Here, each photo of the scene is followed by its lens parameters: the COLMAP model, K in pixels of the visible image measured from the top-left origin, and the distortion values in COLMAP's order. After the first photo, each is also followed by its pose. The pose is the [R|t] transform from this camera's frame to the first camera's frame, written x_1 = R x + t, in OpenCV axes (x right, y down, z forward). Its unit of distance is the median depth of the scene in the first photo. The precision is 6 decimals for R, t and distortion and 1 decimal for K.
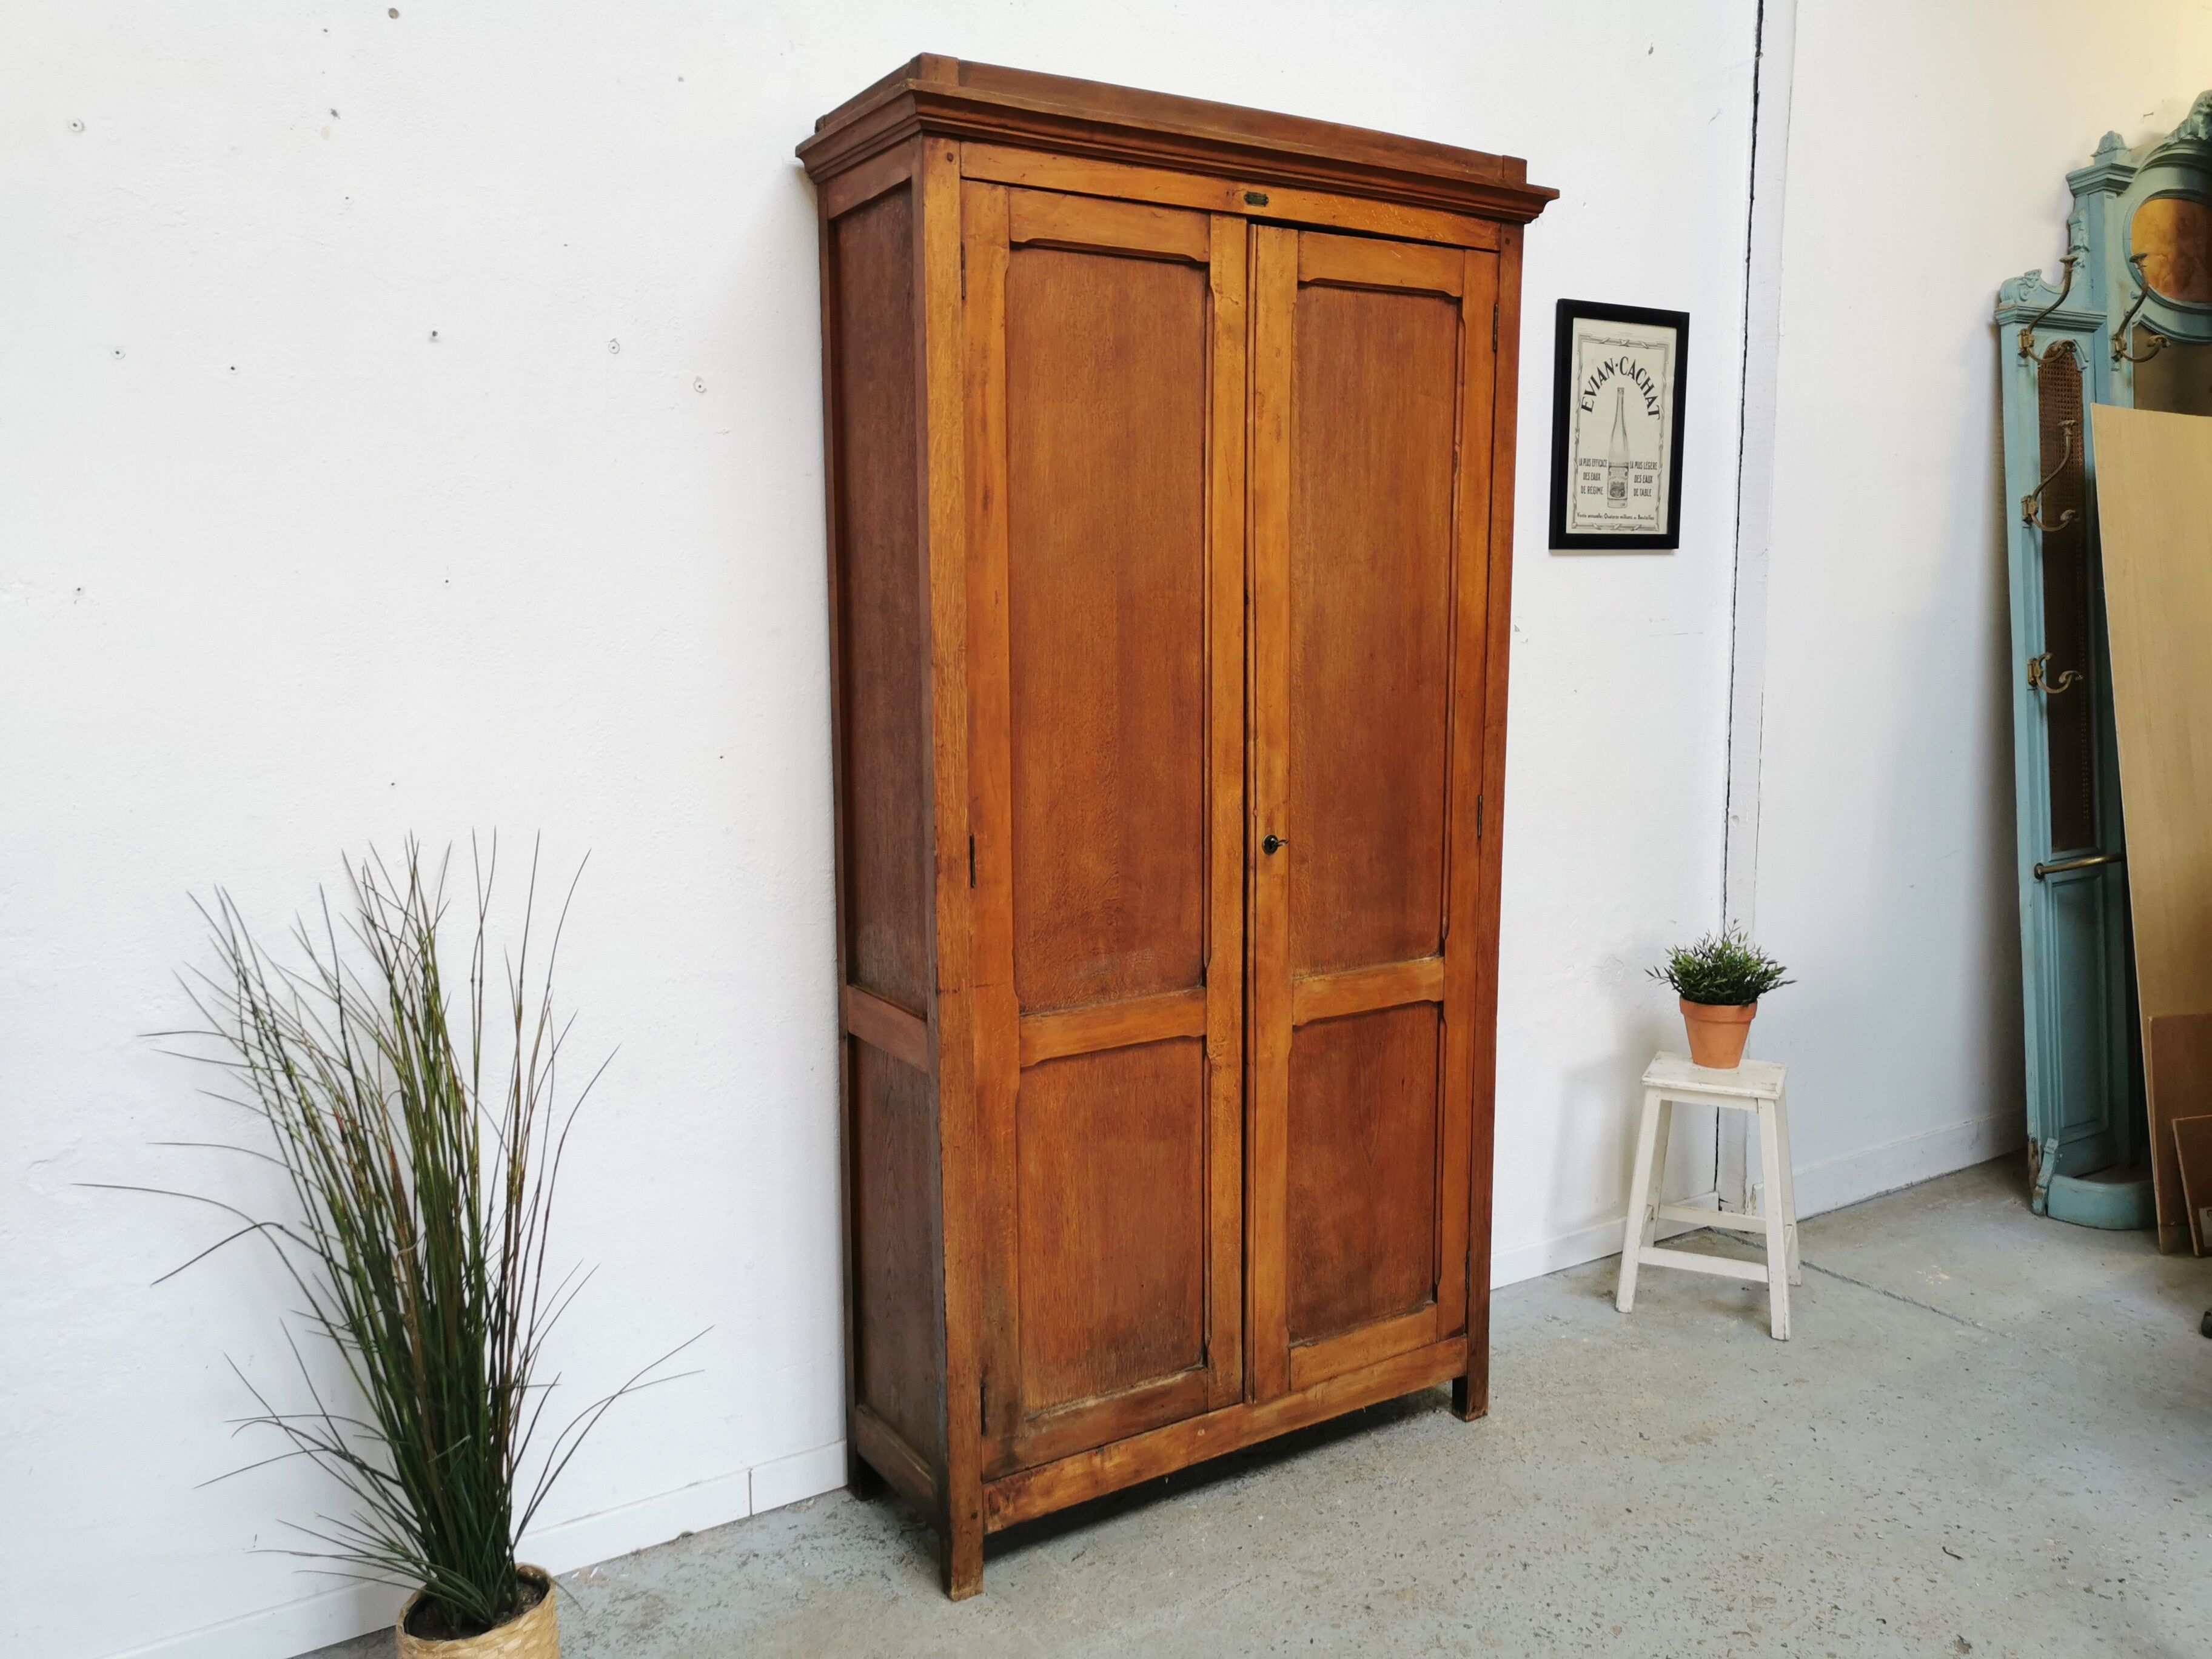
lens RADIAL K [[1700.3, 0, 1101.5], [0, 1700.3, 832.6], [0, 0, 1]] dist [0.061294, -0.058655]
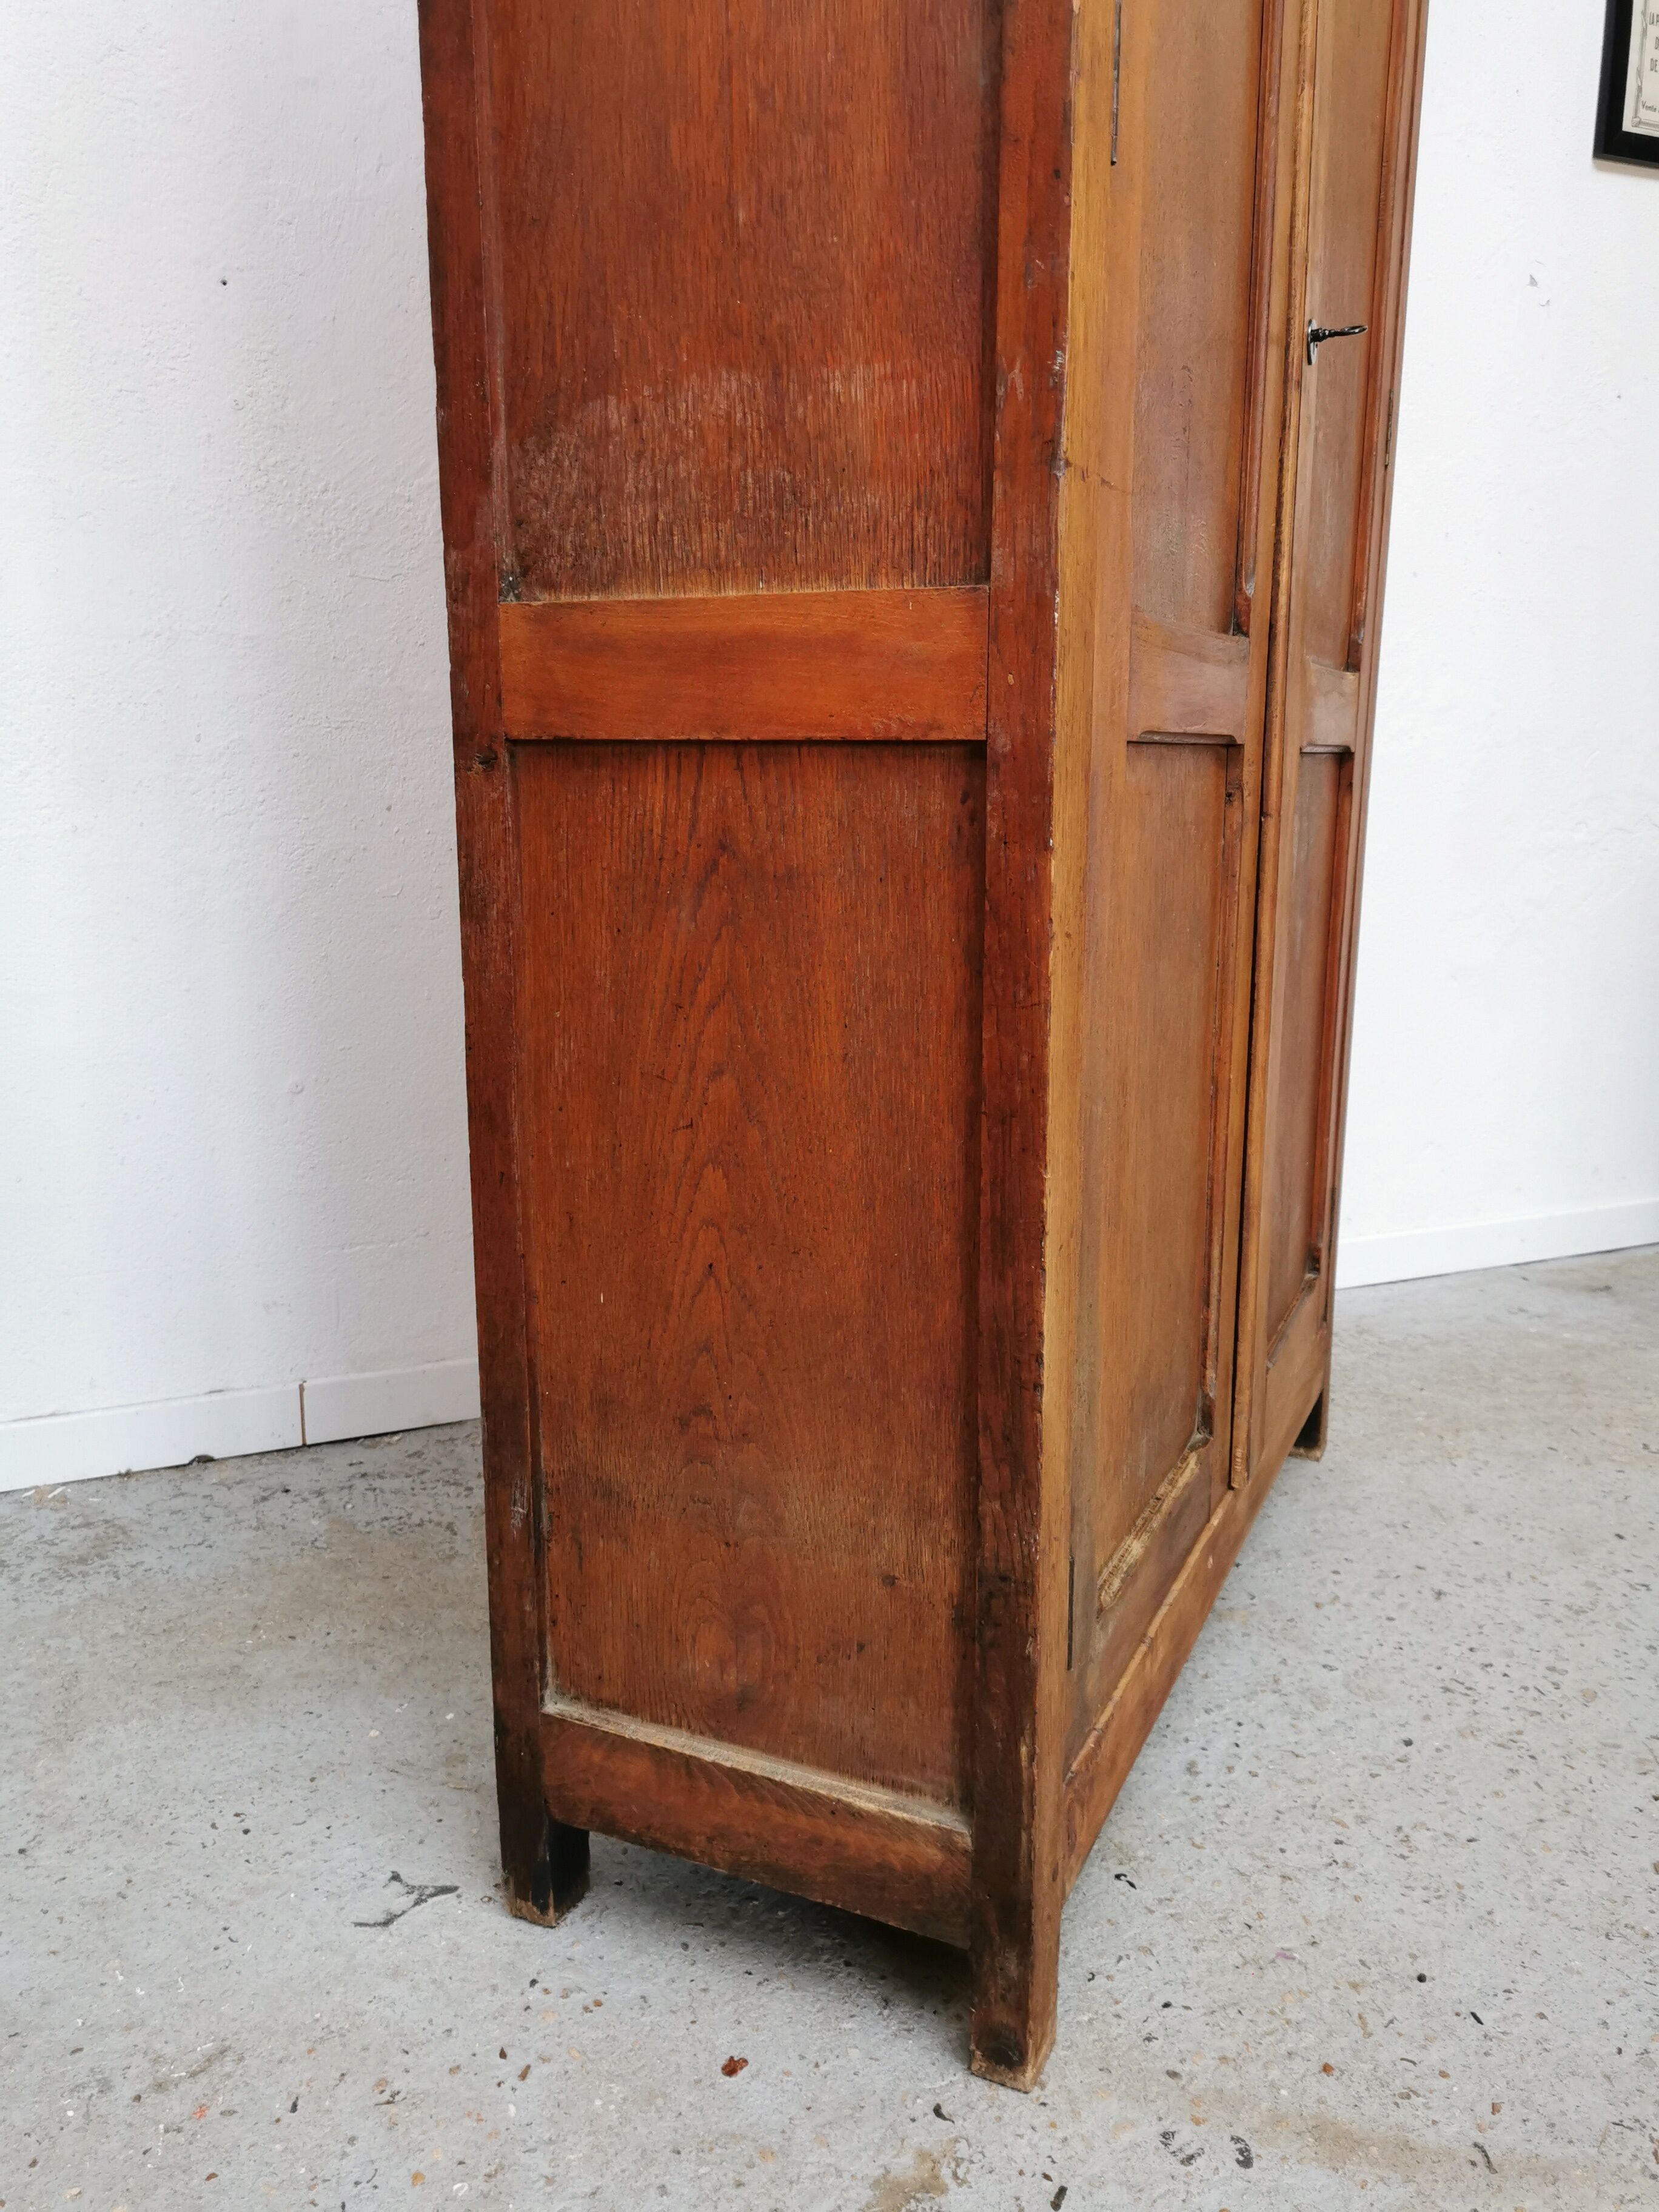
lens RADIAL K [[1700.3, 0, 823.9], [0, 1700.3, 1119.7], [0, 0, 1]] dist [0.061294, -0.058655]
pose [[0.988388, 0.042229, -0.145966, 0.107874], [-0.030631, 0.996258, 0.080813, 0.207972], [0.148833, -0.075404, 0.985983, 0.359839]]
